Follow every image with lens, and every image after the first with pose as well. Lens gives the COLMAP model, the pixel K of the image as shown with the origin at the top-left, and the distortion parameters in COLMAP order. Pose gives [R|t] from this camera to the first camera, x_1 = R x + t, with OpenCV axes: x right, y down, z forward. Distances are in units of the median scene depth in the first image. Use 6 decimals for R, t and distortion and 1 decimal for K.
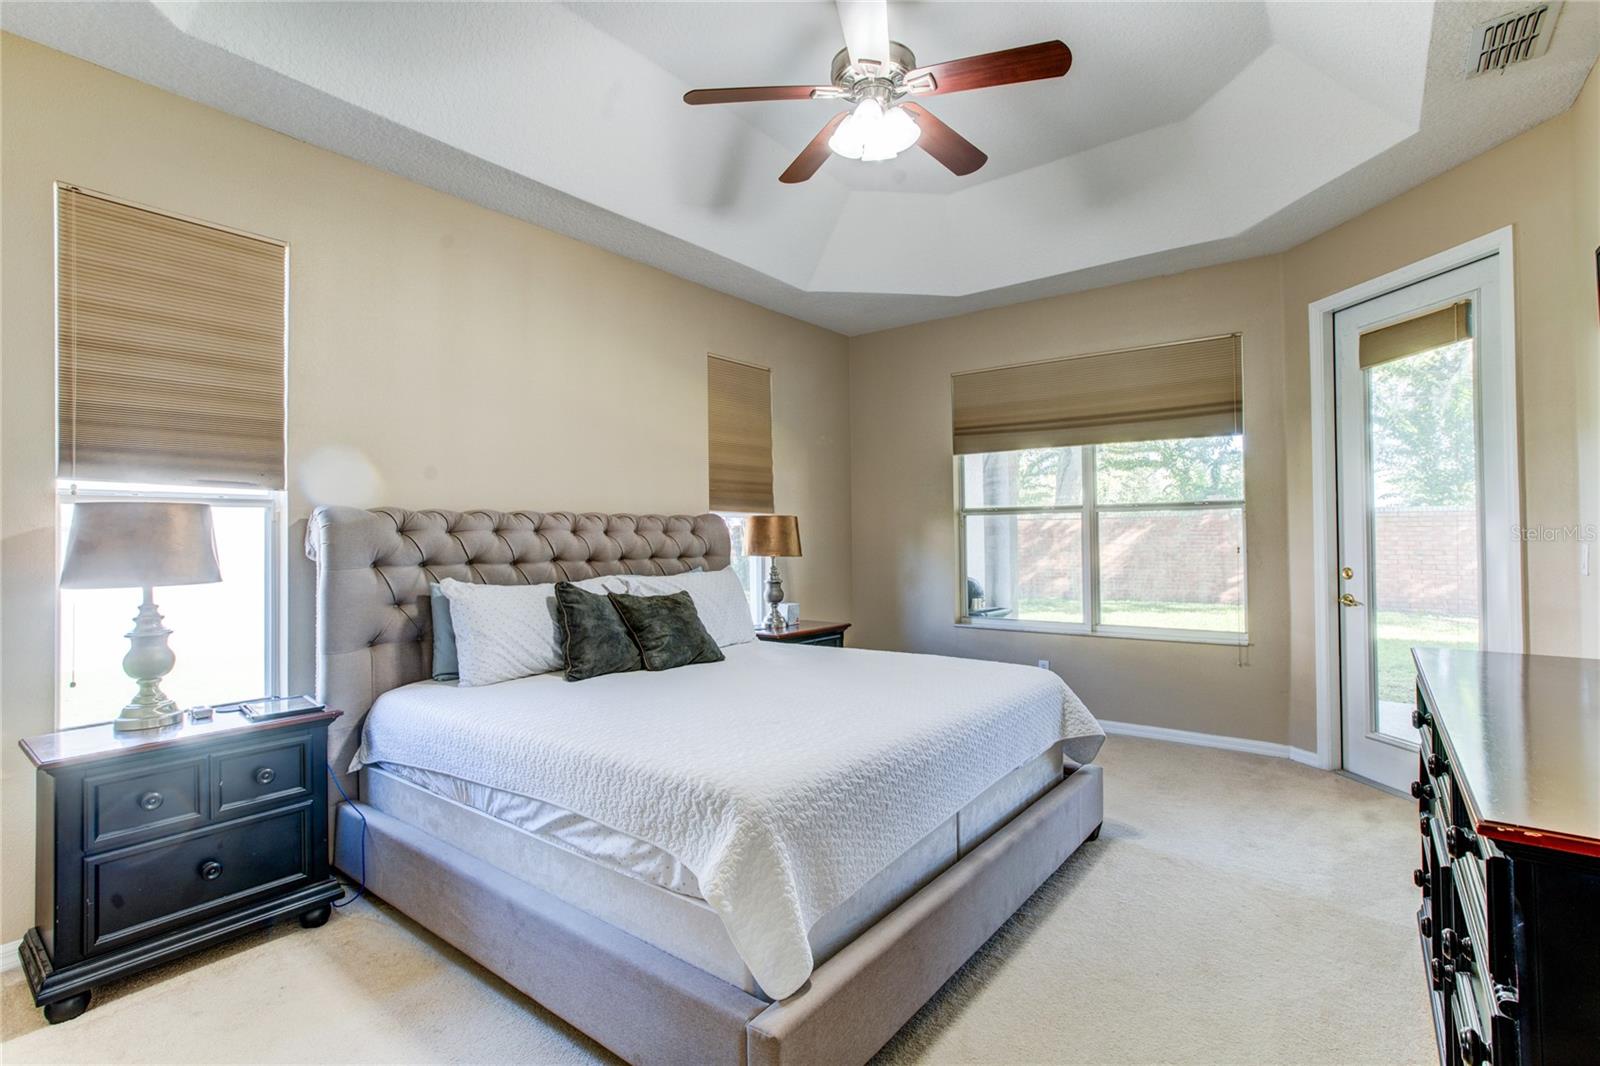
lens RADIAL K [[746.9, 0, 800.0], [0, 746.9, 533.0], [0, 0, 1]] dist [-0.042548, 0.033014]
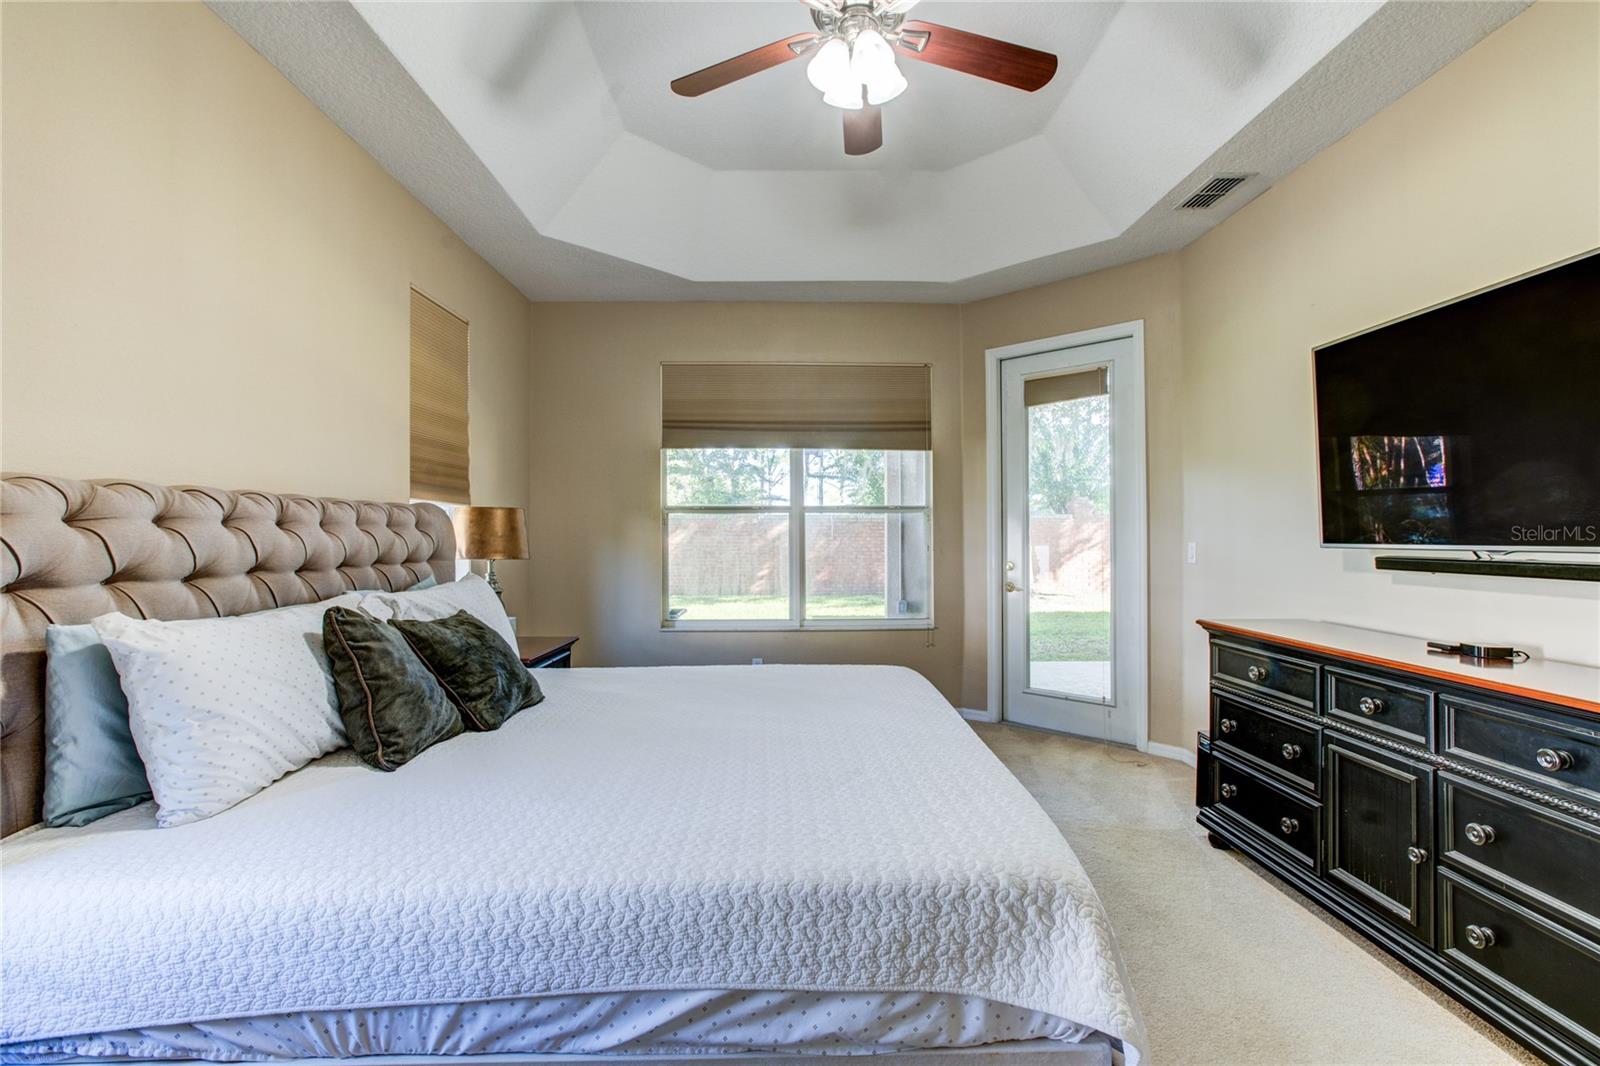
lens RADIAL K [[721.0, 0, 792.7], [0, 721.0, 528.8], [0, 0, 1]] dist [-0.035535, 0.018943]
pose [[0.780029, 0.010458, 0.625656, -0.369997], [-0.007085, 0.999944, -0.007881, 0.003987], [-0.625703, 0.001714, 0.780059, 0.301622]]
